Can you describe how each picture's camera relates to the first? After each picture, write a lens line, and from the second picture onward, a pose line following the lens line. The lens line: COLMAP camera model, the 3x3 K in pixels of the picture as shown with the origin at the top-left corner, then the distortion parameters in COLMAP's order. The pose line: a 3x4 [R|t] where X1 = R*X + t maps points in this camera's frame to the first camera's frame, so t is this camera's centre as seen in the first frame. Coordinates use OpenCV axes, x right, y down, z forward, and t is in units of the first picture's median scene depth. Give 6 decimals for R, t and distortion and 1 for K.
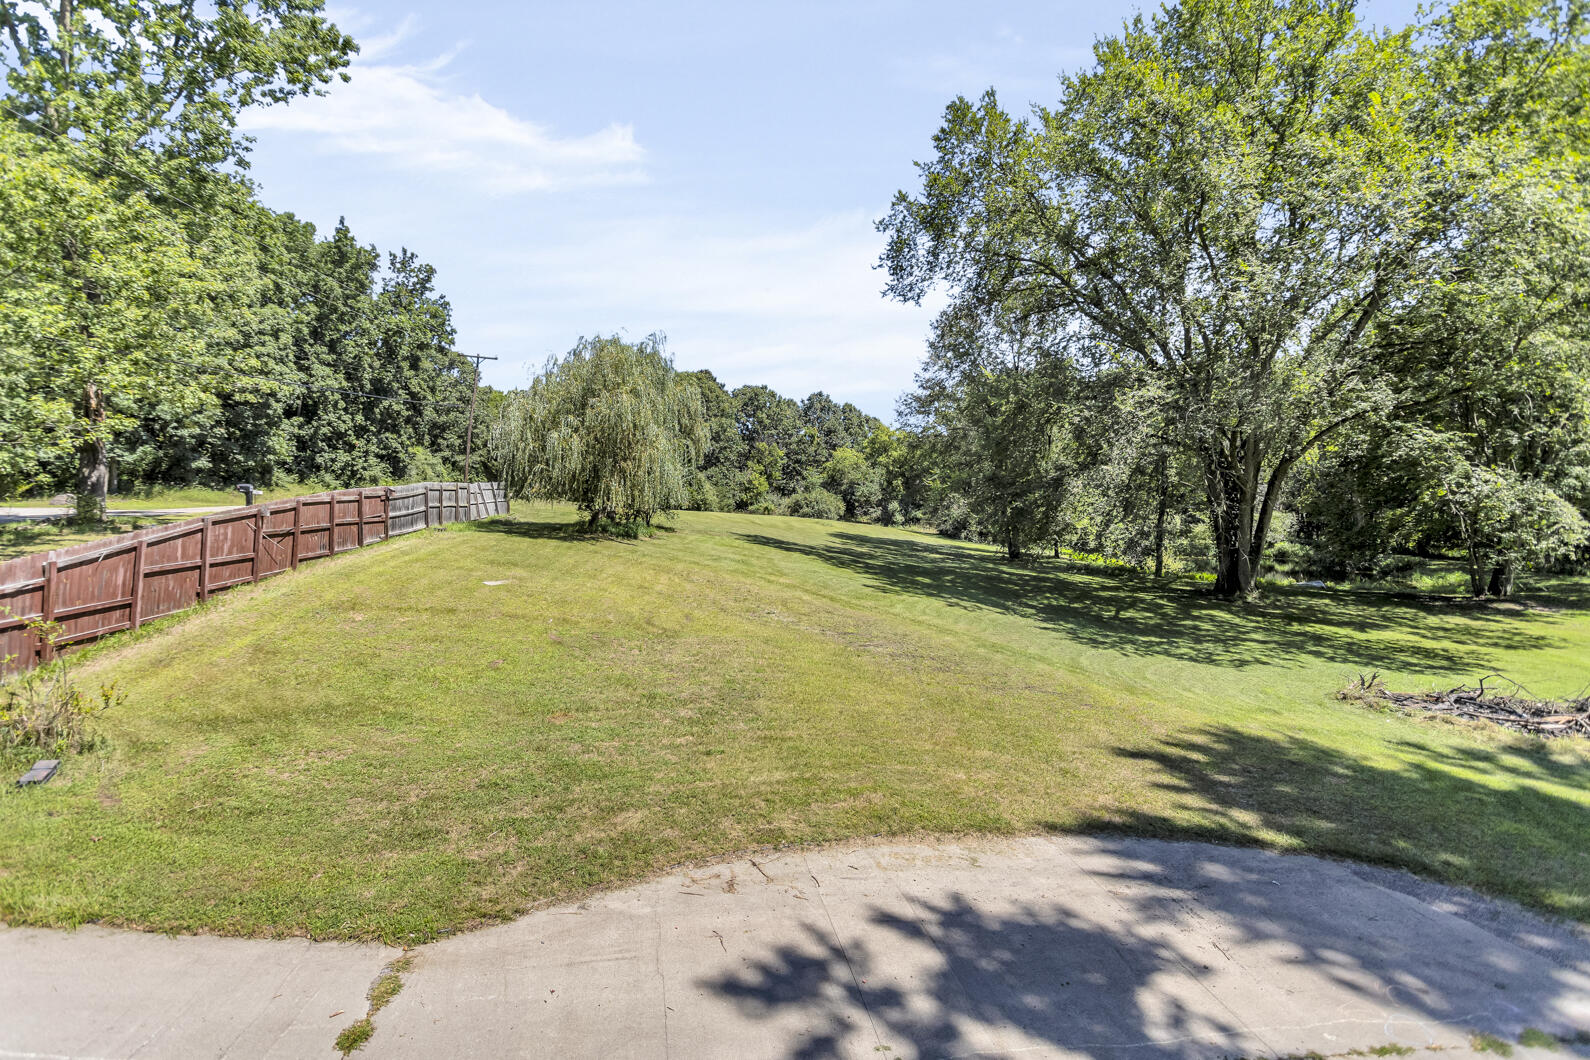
lens RADIAL K [[763.6, 0, 795.1], [0, 763.6, 526.4], [0, 0, 1]] dist [0.000150, -0.000188]
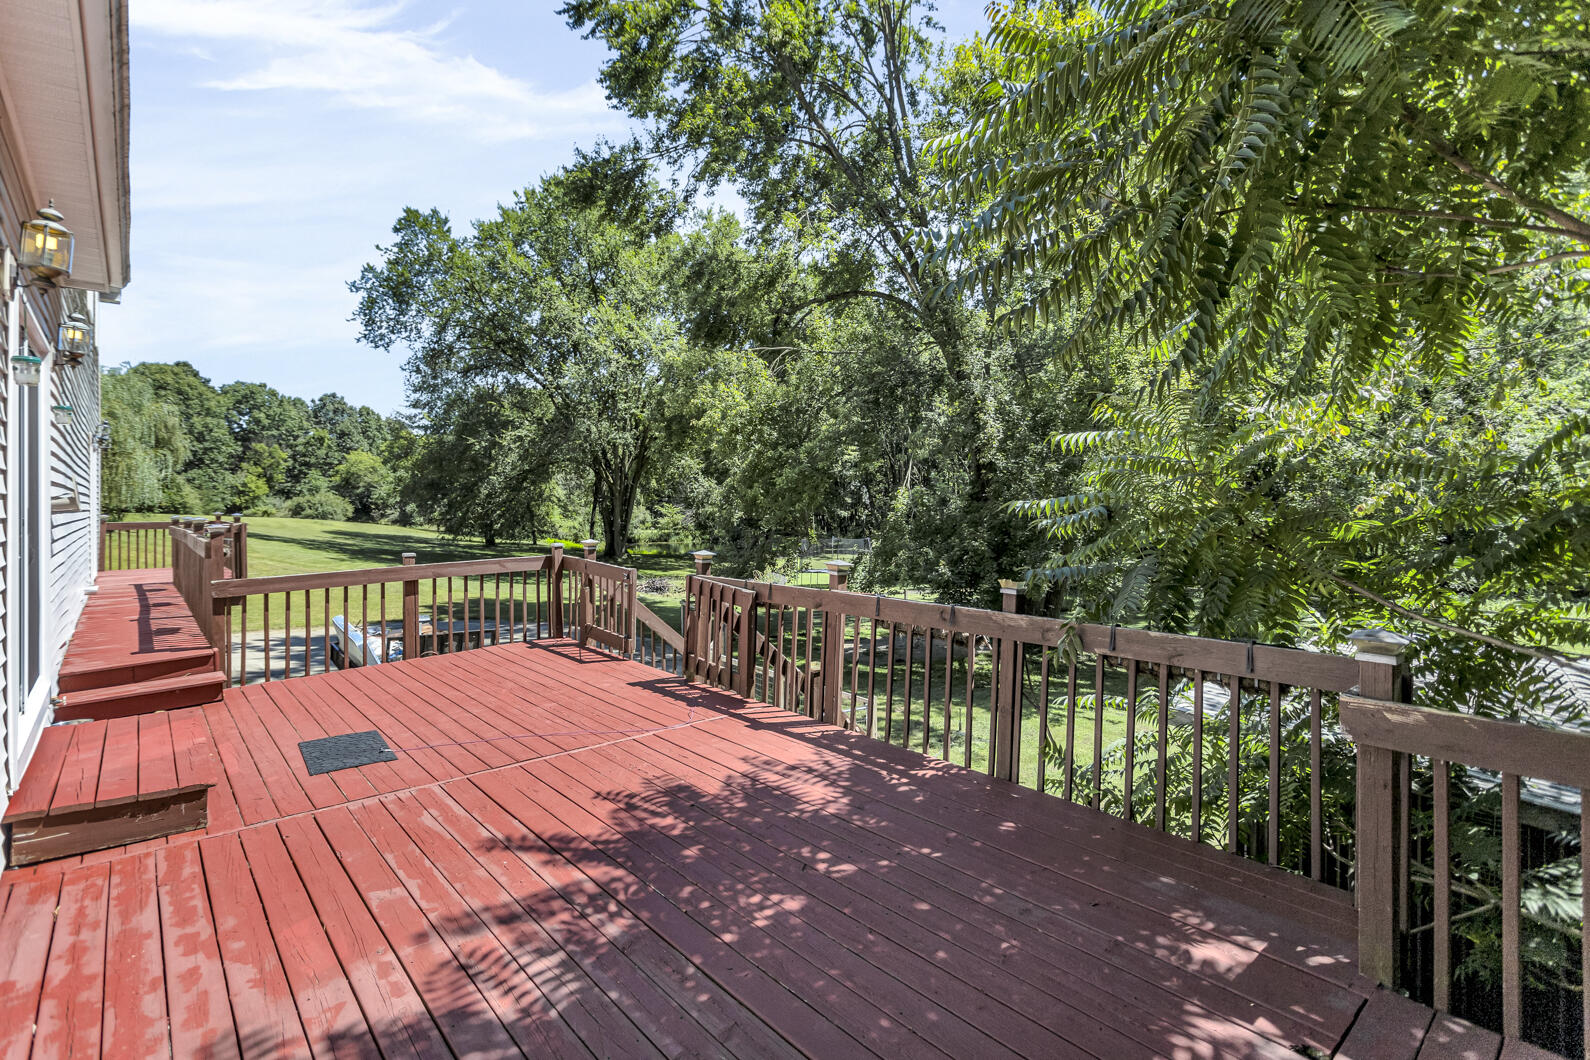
lens RADIAL K [[763.6, 0, 796.6], [0, 763.6, 516.1], [0, 0, 1]] dist [0.000150, -0.000188]
pose [[0.848762, -0.019779, 0.528404, 0.021408], [0.028813, 0.999545, -0.008867, 0.009340], [-0.527989, 0.022751, 0.848947, -0.176959]]
